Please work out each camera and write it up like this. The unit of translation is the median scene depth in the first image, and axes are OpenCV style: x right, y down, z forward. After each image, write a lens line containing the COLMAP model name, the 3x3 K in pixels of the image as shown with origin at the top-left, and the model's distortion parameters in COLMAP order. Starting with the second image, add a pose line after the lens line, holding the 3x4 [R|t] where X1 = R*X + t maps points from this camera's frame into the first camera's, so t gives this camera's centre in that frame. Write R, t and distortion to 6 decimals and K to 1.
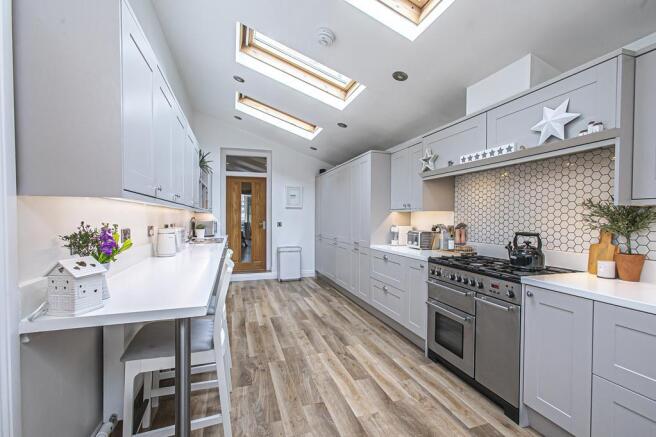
lens RADIAL K [[293.7, 0, 330.2], [0, 293.7, 220.0], [0, 0, 1]] dist [-0.010783, 0.000996]
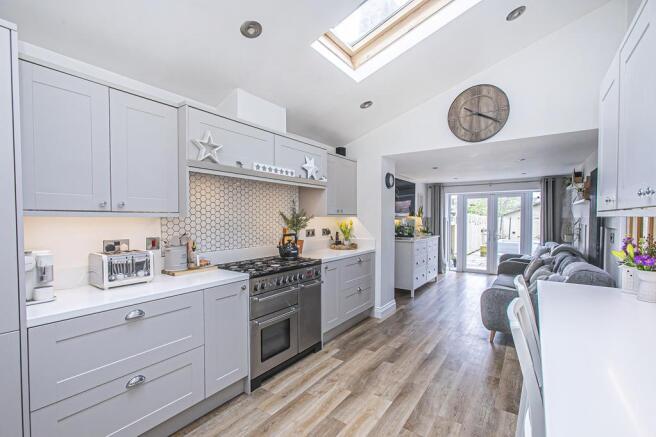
lens RADIAL K [[293.7, 0, 327.0], [0, 293.7, 223.0], [0, 0, 1]] dist [-0.010783, 0.000996]
pose [[-0.599032, -0.019331, 0.800492, -0.502580], [0.006425, 0.999560, 0.028946, -0.042513], [-0.800700, 0.022483, -0.598644, 1.437879]]
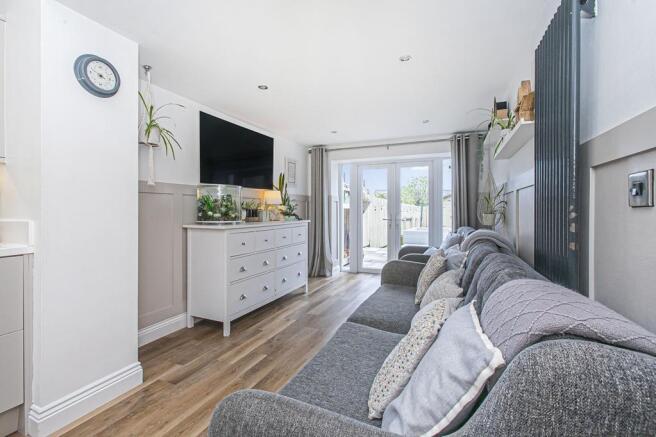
lens RADIAL K [[293.7, 0, 328.0], [0, 293.7, 208.5], [0, 0, 1]] dist [-0.010783, 0.000996]
pose [[-0.745841, -0.000456, 0.666124, -0.213884], [0.005152, 0.999966, 0.006454, 0.070993], [-0.666104, 0.008245, -0.745813, 0.291010]]
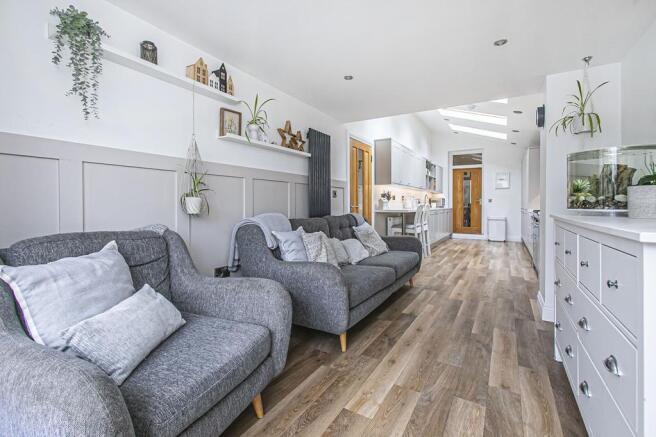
lens RADIAL K [[293.7, 0, 332.4], [0, 293.7, 205.3], [0, 0, 1]] dist [-0.010783, 0.000996]
pose [[0.666622, 0.001124, -0.745395, 0.935514], [-0.006356, 0.999971, -0.004177, 0.122101], [0.745368, 0.007522, 0.666610, -1.228181]]
